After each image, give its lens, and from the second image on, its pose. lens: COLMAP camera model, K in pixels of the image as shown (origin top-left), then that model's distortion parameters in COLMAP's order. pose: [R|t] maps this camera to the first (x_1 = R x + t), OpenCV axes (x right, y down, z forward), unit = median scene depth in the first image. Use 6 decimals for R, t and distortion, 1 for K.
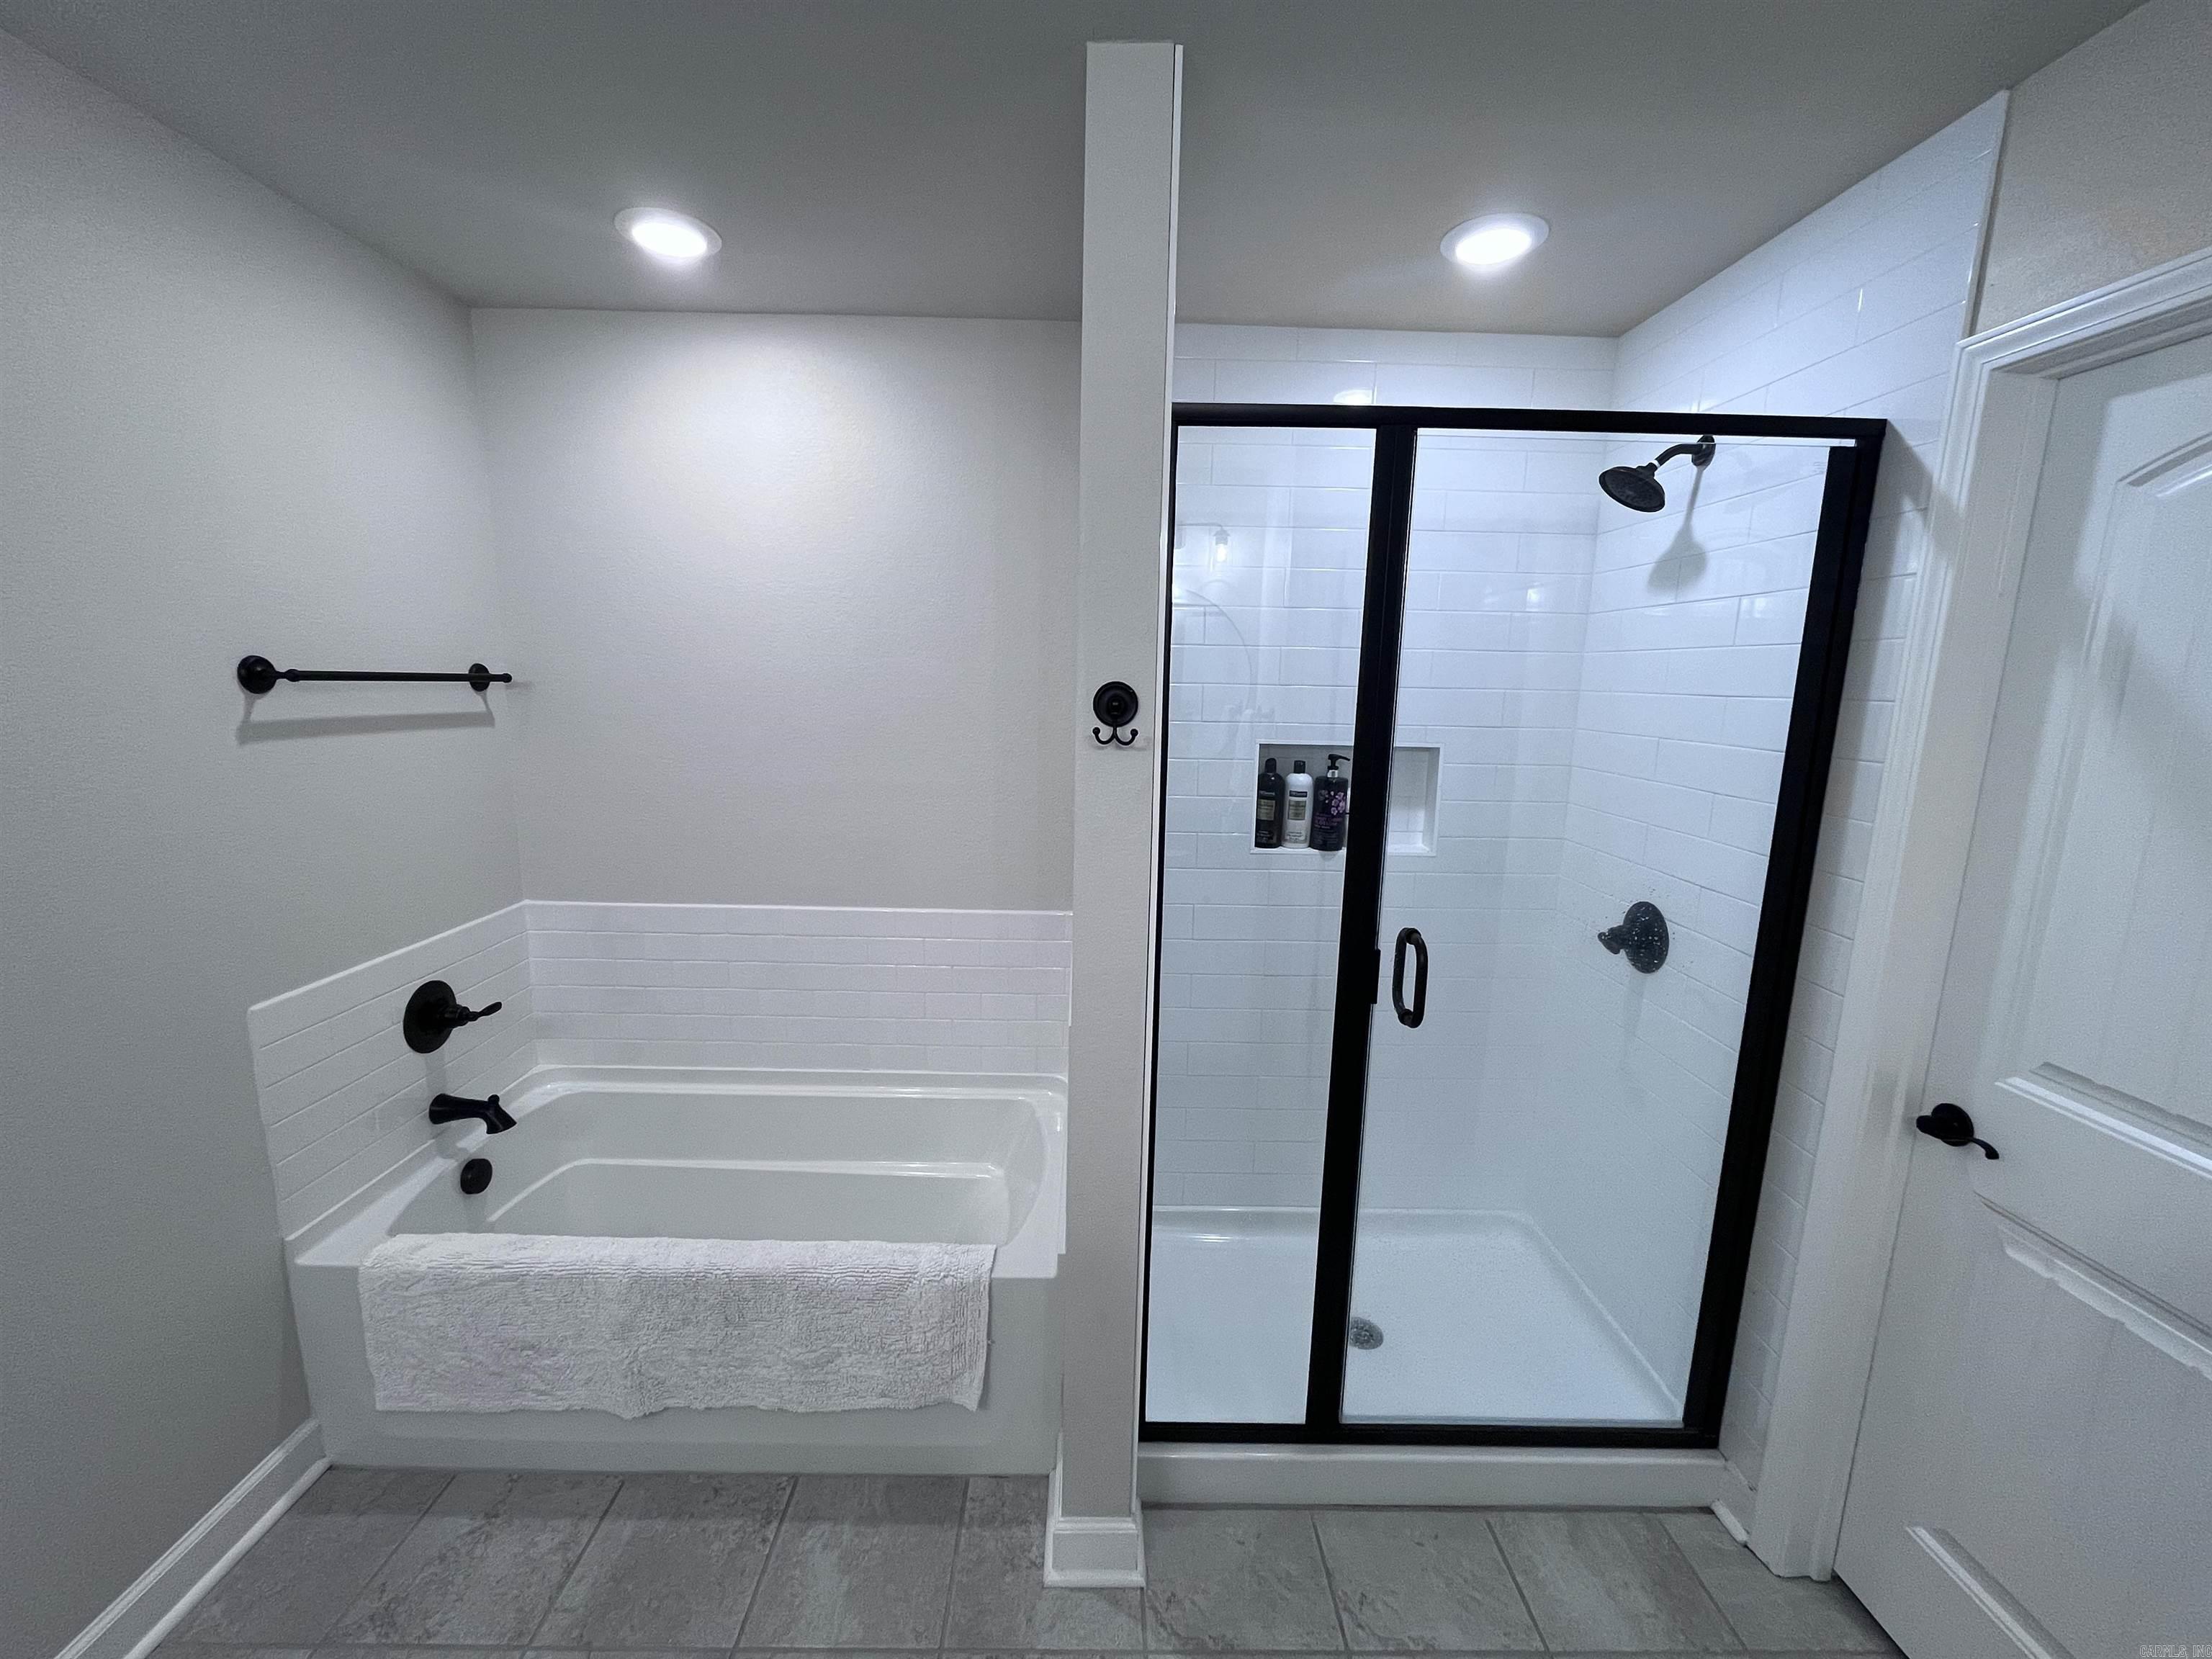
lens RADIAL K [[890.5, 0, 1097.6], [0, 890.5, 821.0], [0, 0, 1]] dist [-0.003312, 0.000182]
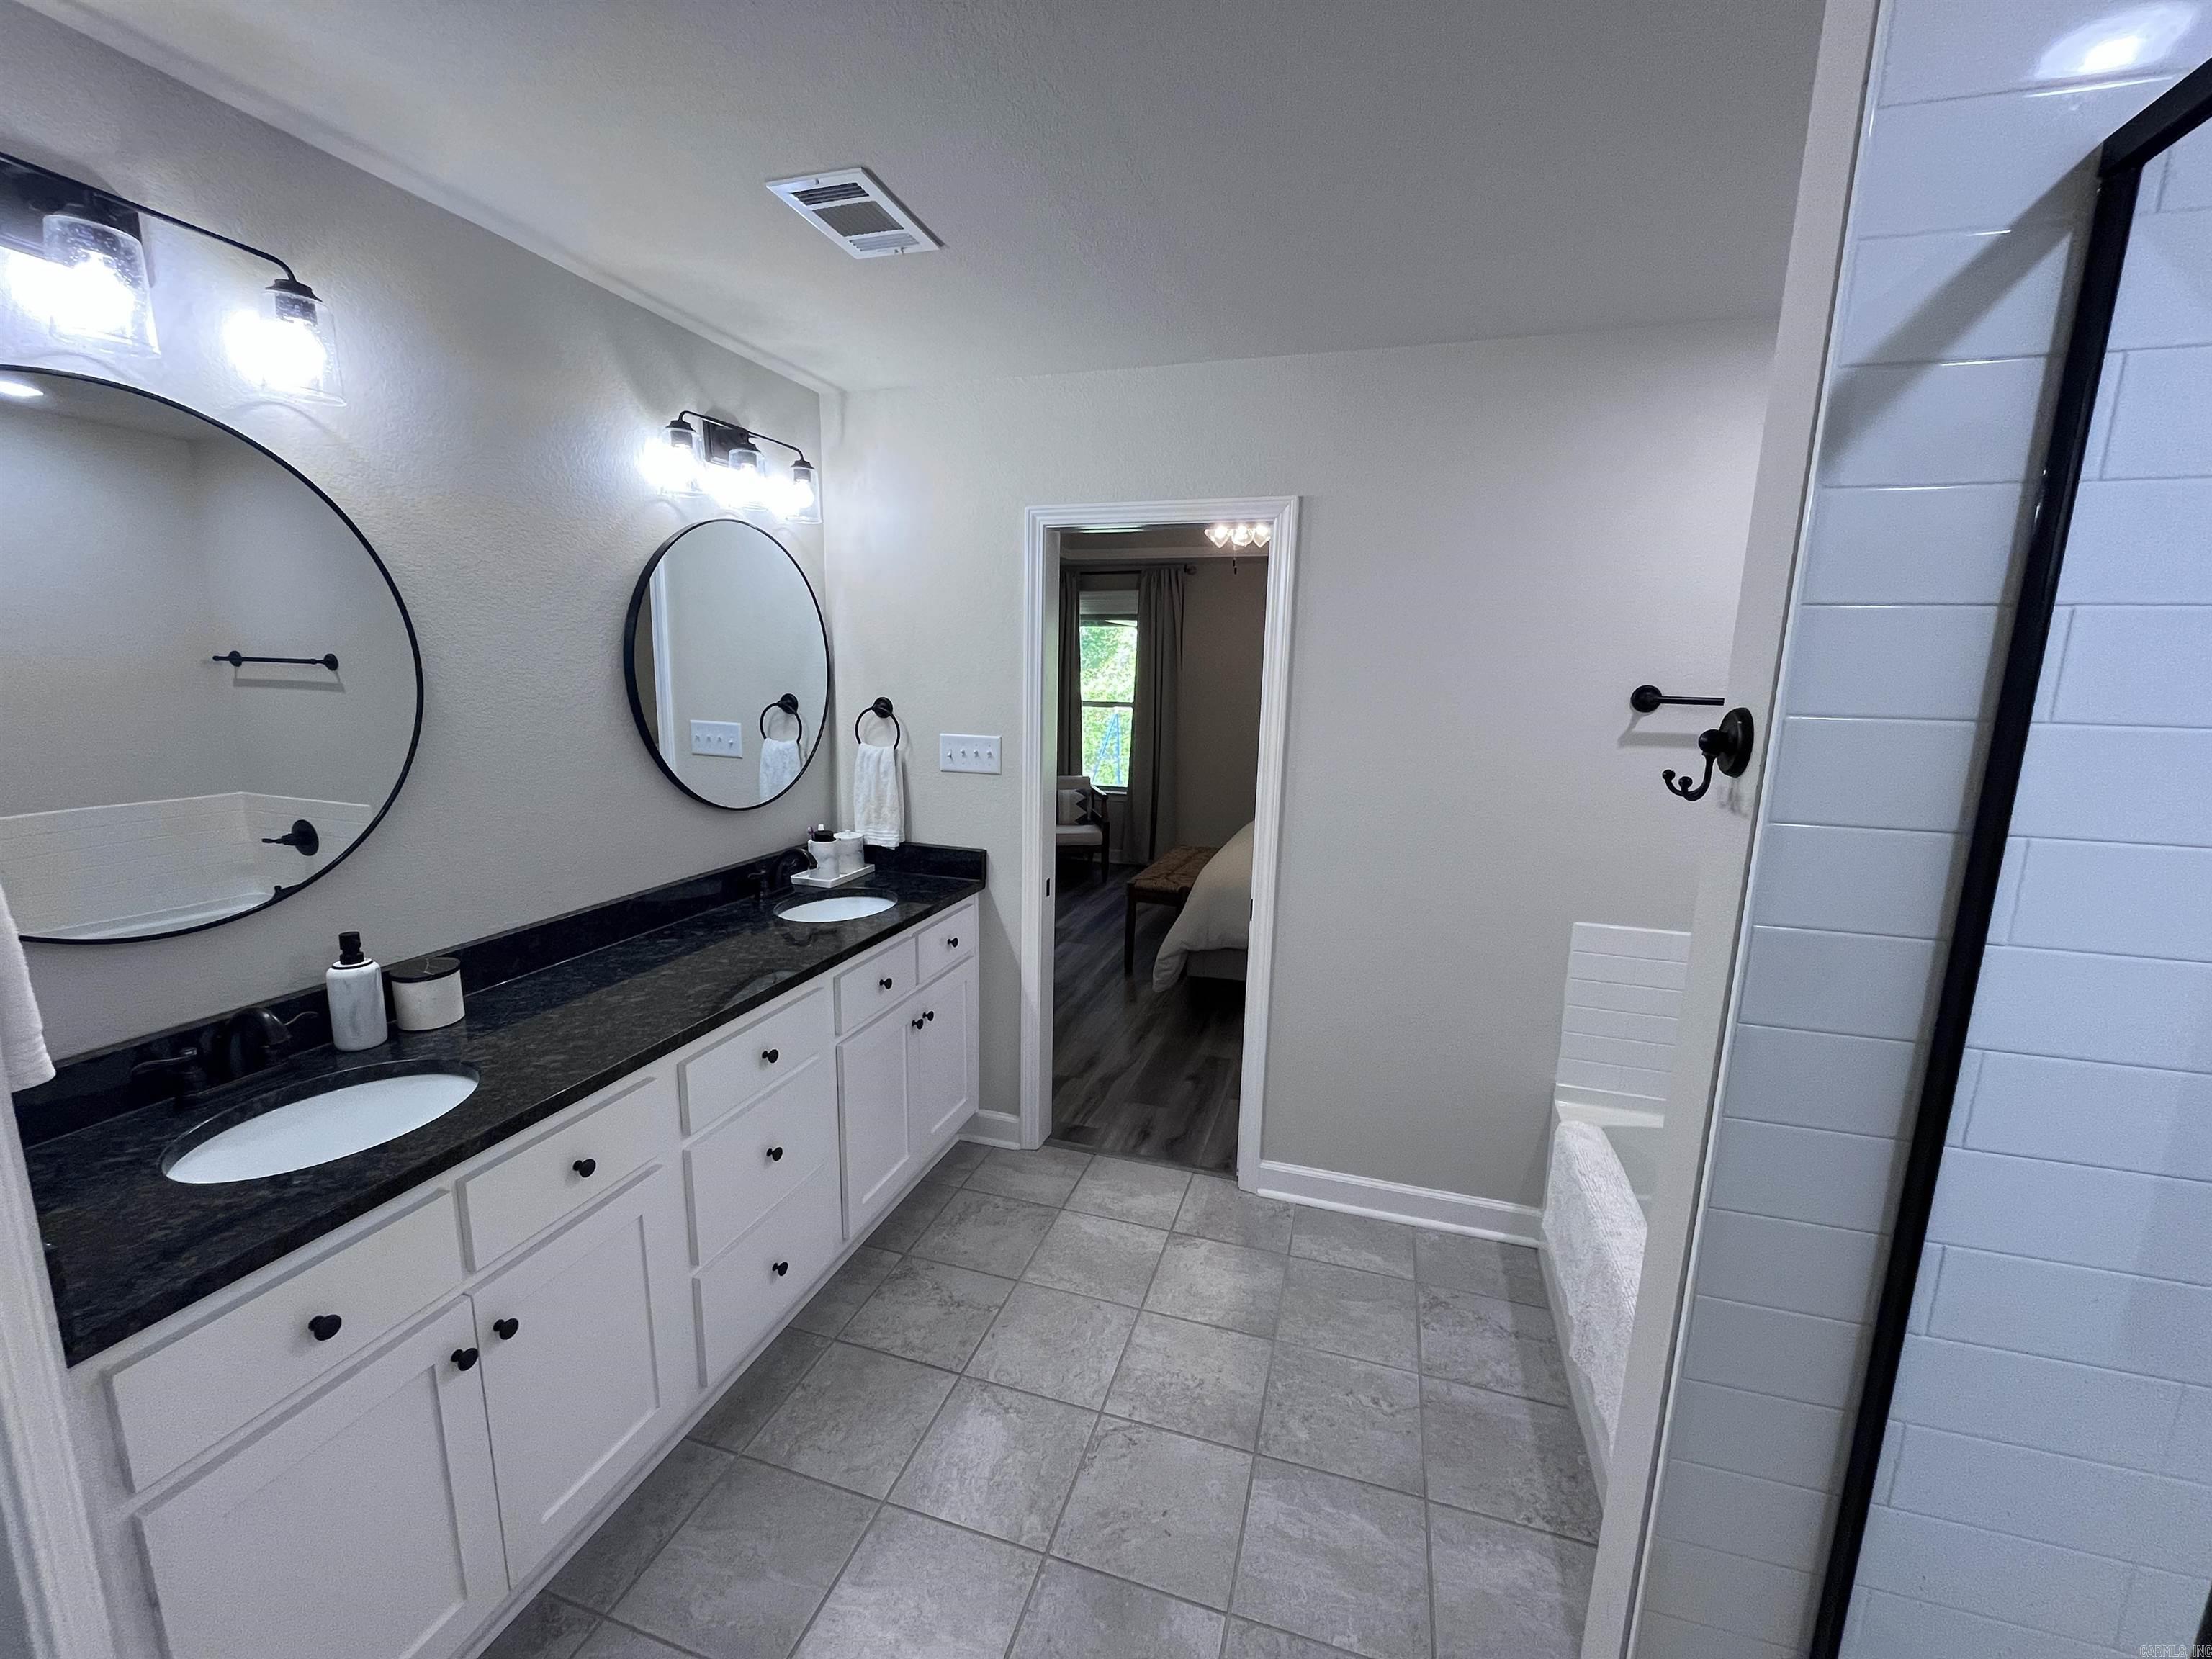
lens RADIAL K [[890.5, 0, 1124.9], [0, 890.5, 838.1], [0, 0, 1]] dist [-0.003312, 0.000182]
pose [[-0.294413, 0.144466, -0.944696, 0.614870], [-0.174843, 0.963682, 0.201858, -0.089524], [0.939548, 0.224603, -0.258462, 0.617473]]
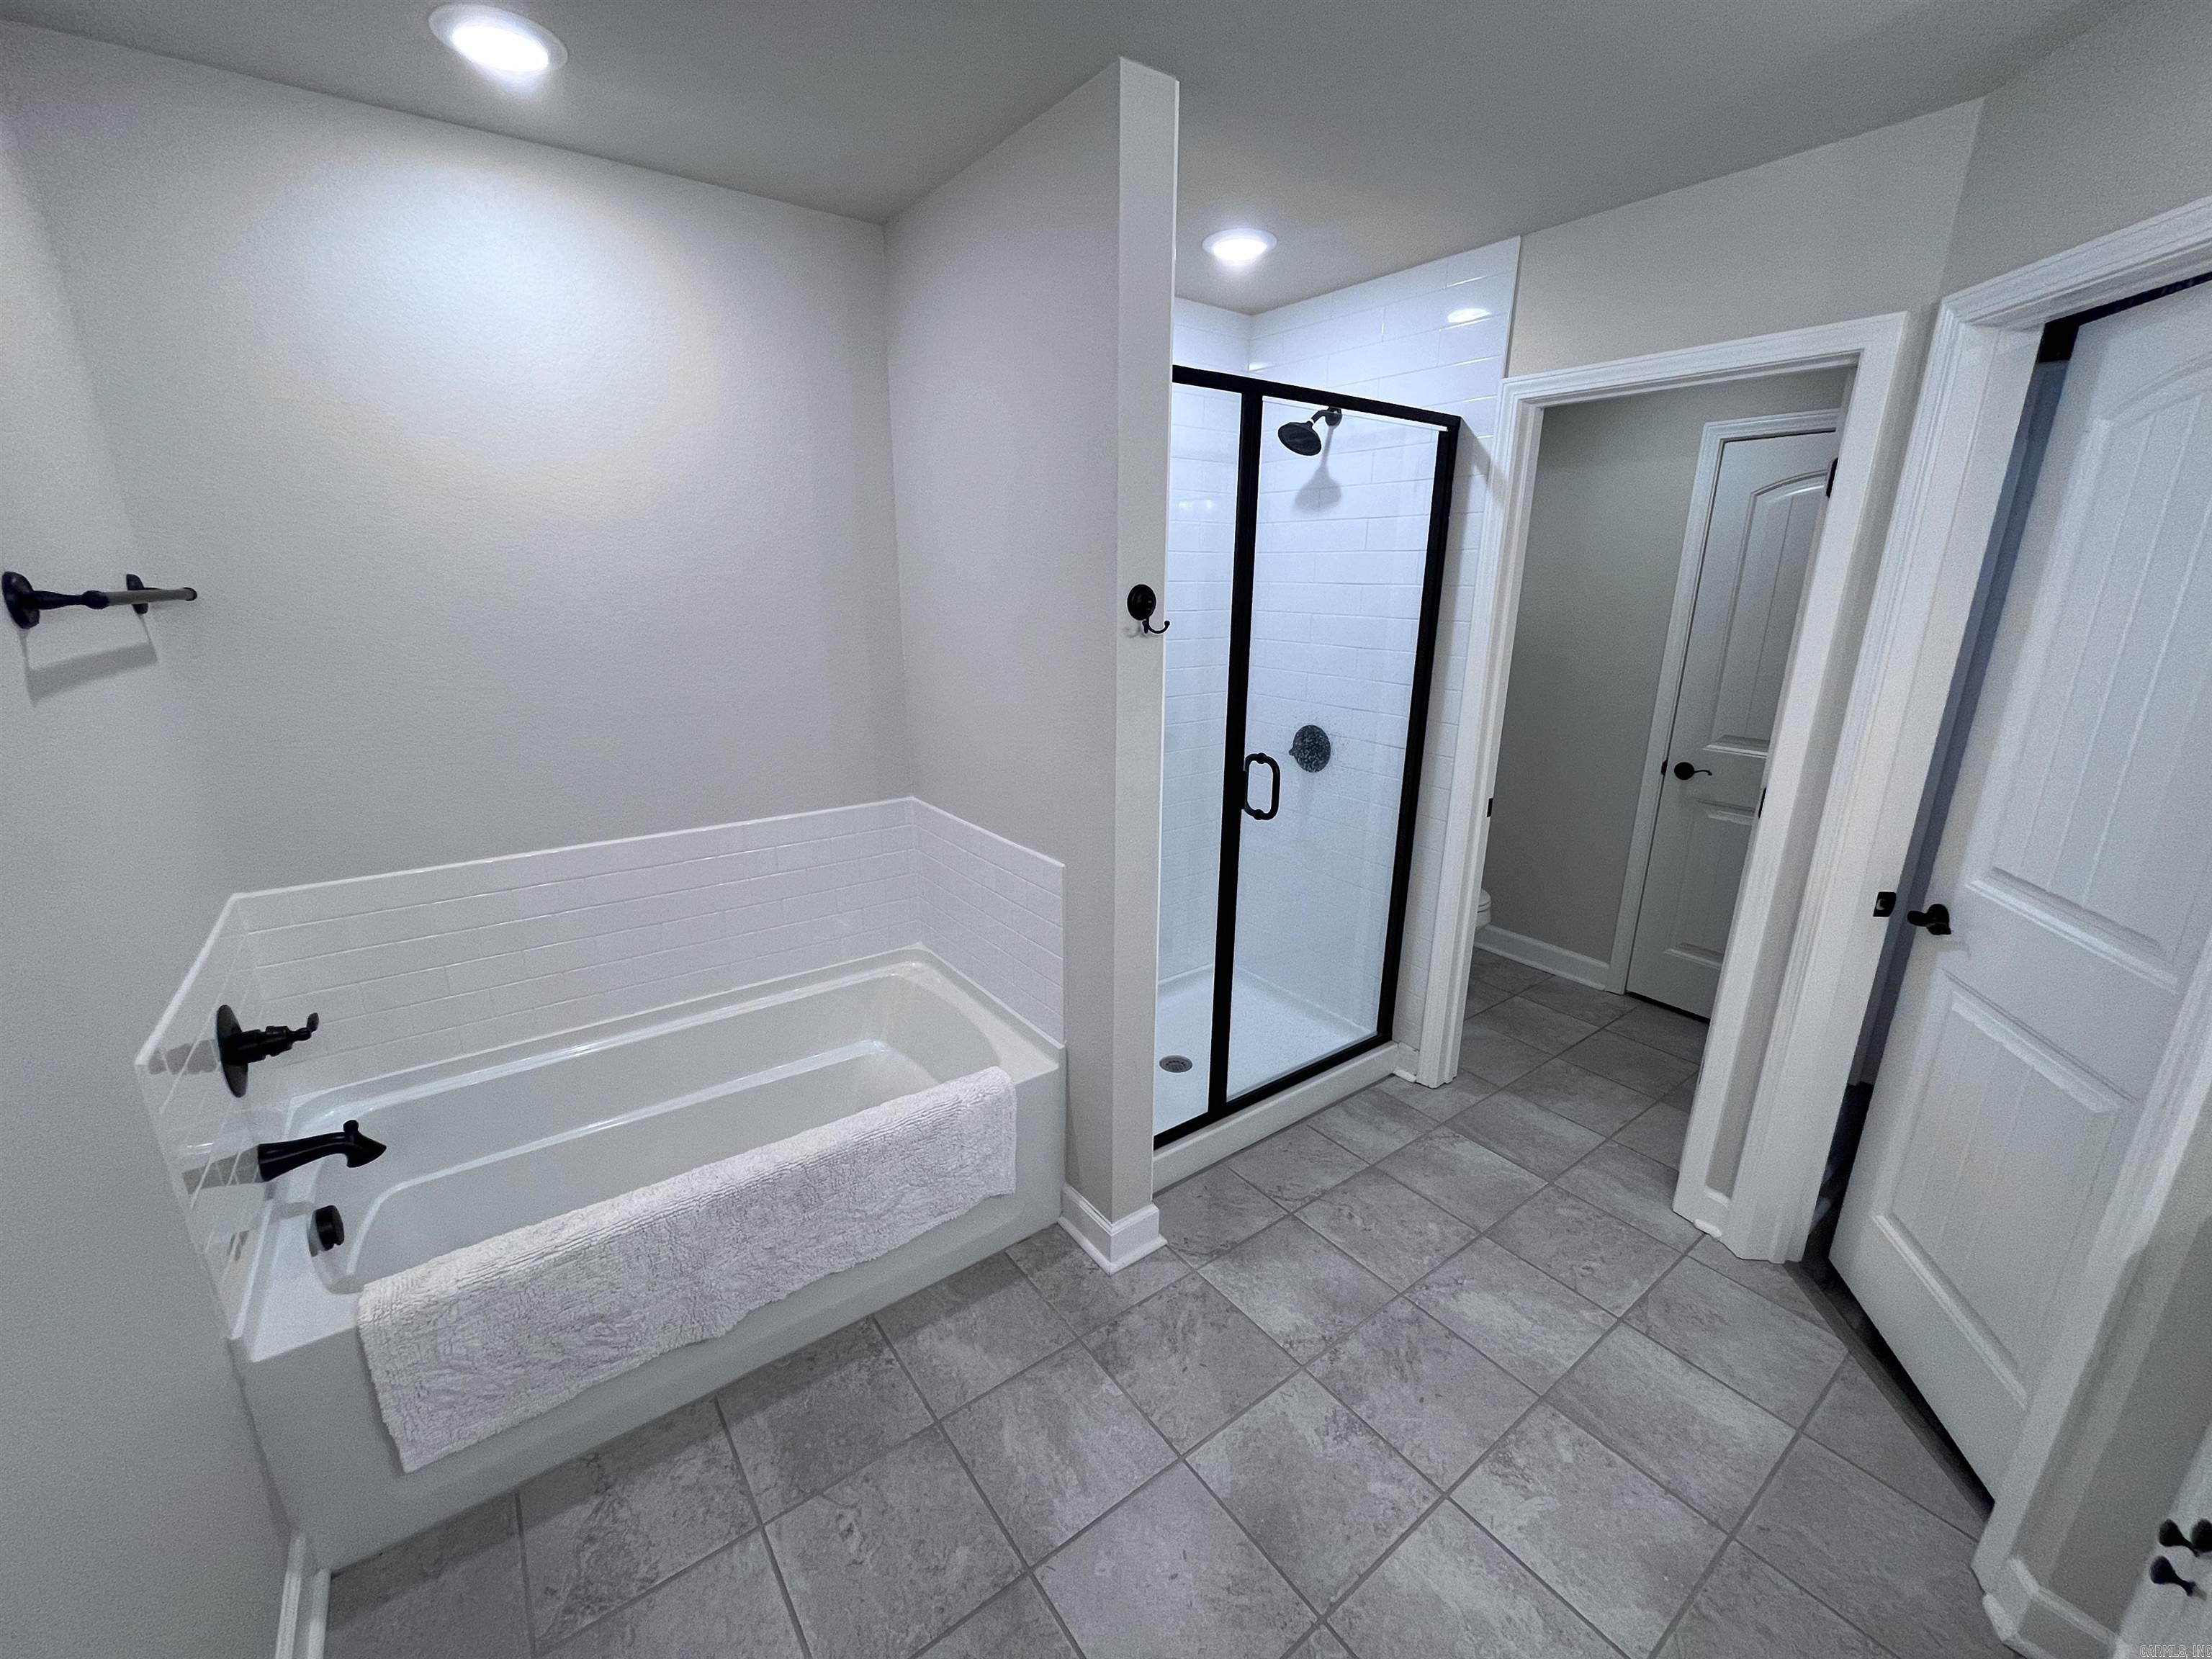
lens RADIAL K [[890.5, 0, 1103.1], [0, 890.5, 817.0], [0, 0, 1]] dist [-0.003312, 0.000182]
pose [[0.813407, -0.167817, 0.556962, -0.643545], [0.102780, 0.983880, 0.146346, -0.014327], [-0.572543, -0.061795, 0.817543, -0.043756]]
